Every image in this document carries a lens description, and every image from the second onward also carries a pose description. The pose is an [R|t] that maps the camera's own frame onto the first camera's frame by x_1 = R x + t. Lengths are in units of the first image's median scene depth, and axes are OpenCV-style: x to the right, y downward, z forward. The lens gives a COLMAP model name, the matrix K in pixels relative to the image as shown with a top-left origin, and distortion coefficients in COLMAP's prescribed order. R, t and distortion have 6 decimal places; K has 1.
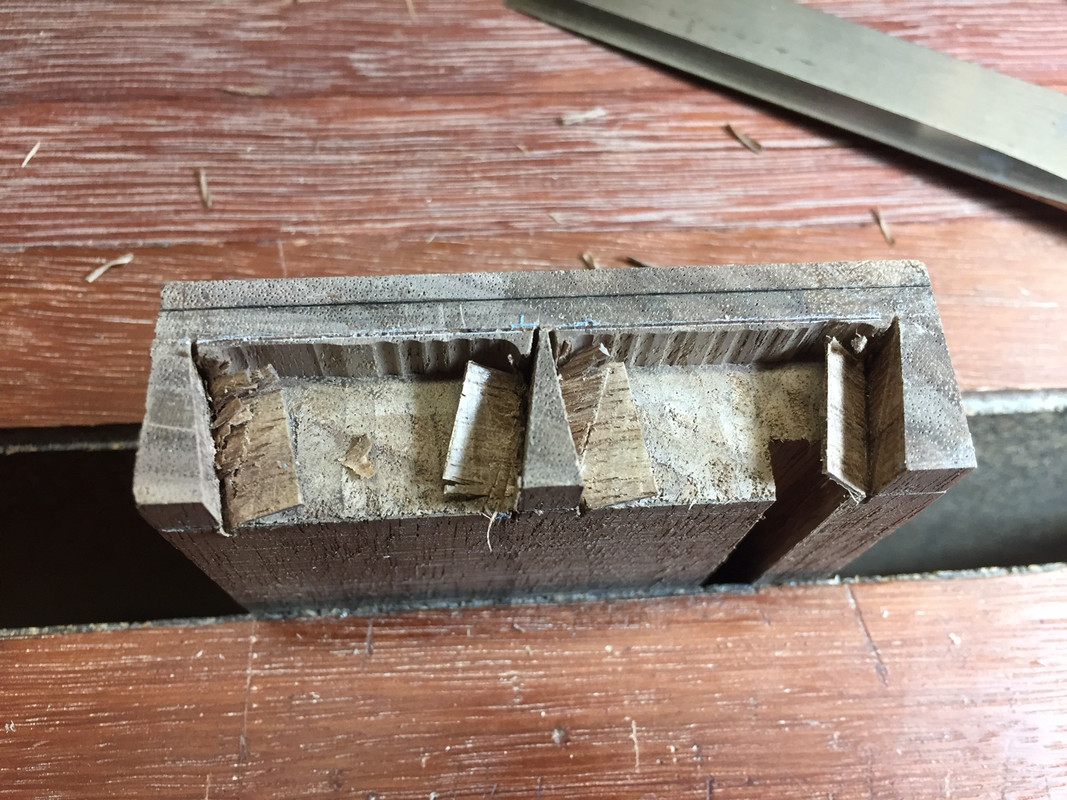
lens RADIAL K [[929.5, 0, 530.0], [0, 929.5, 400.5], [0, 0, 1]] dist [0.078541, -0.162344]
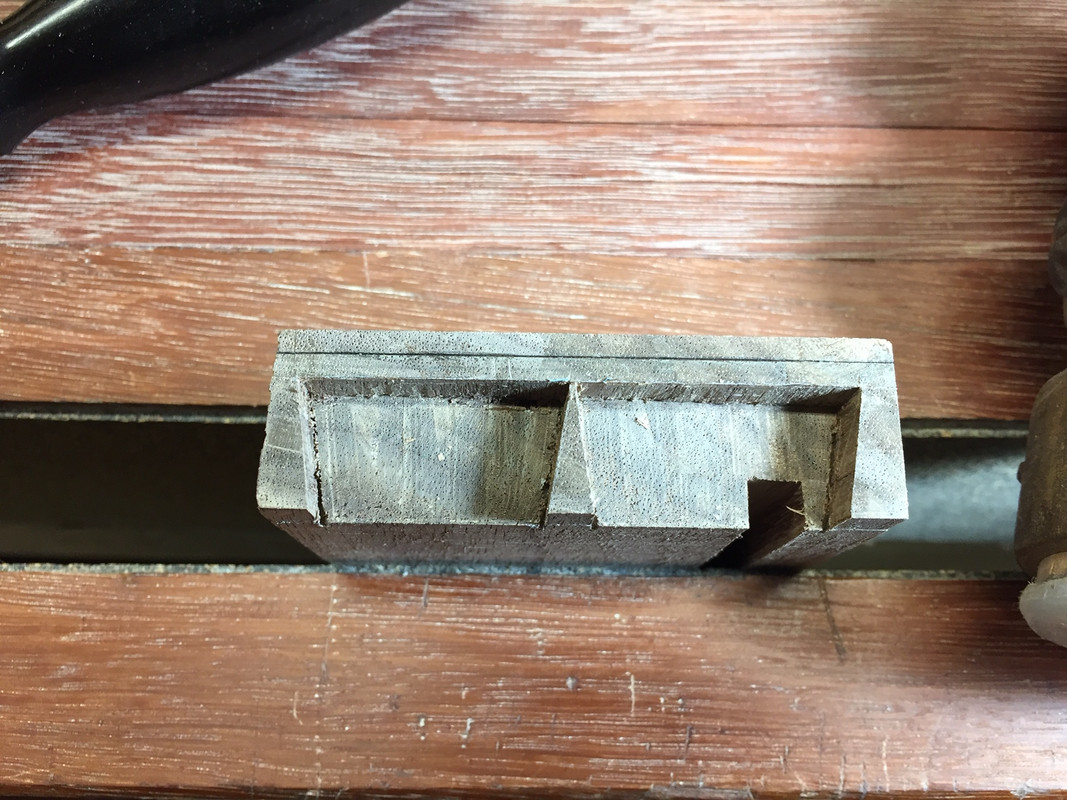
lens RADIAL K [[921.2, 0, 534.9], [0, 921.2, 397.7], [0, 0, 1]] dist [0.075354, -0.135690]
pose [[0.996517, 0.062610, -0.055076, 0.025199], [-0.056647, 0.992976, 0.103870, -0.141449], [0.061193, -0.100389, 0.993065, -0.189057]]
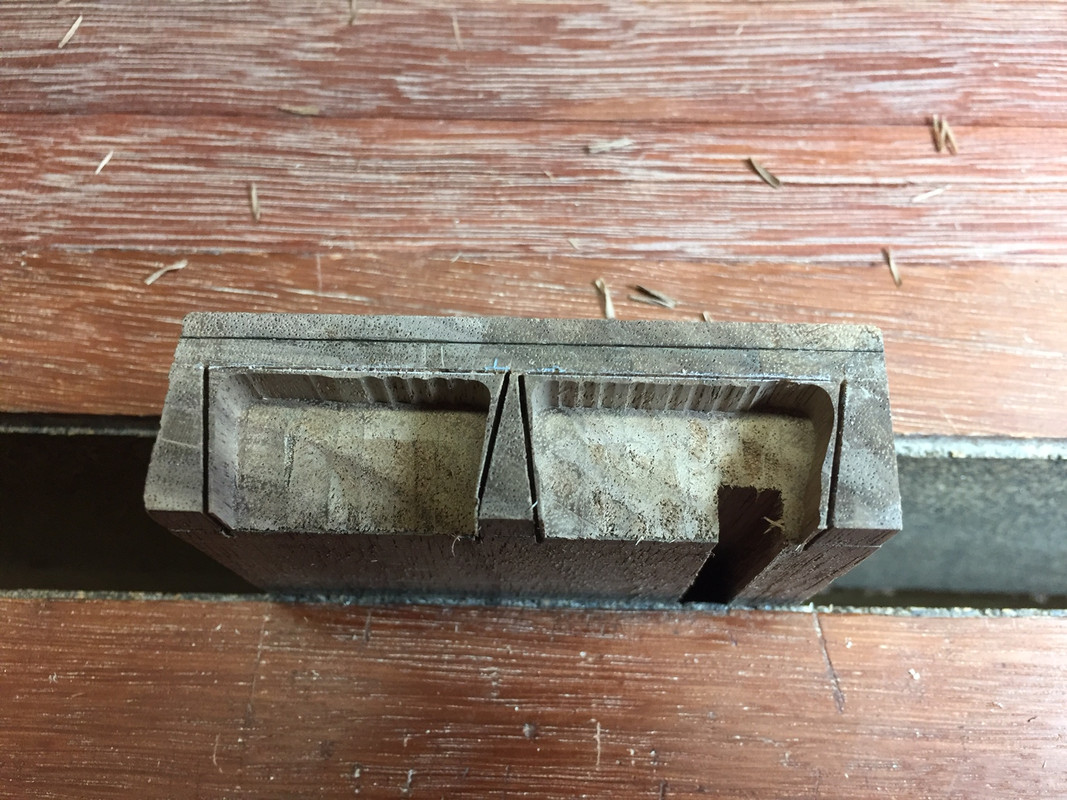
lens RADIAL K [[924.0, 0, 533.5], [0, 924.0, 400.0], [0, 0, 1]] dist [0.075972, -0.145024]
pose [[0.993749, 0.063844, -0.091576, 0.107307], [-0.060467, 0.997401, 0.039188, -0.068235], [0.093840, -0.033405, 0.995027, -0.069264]]
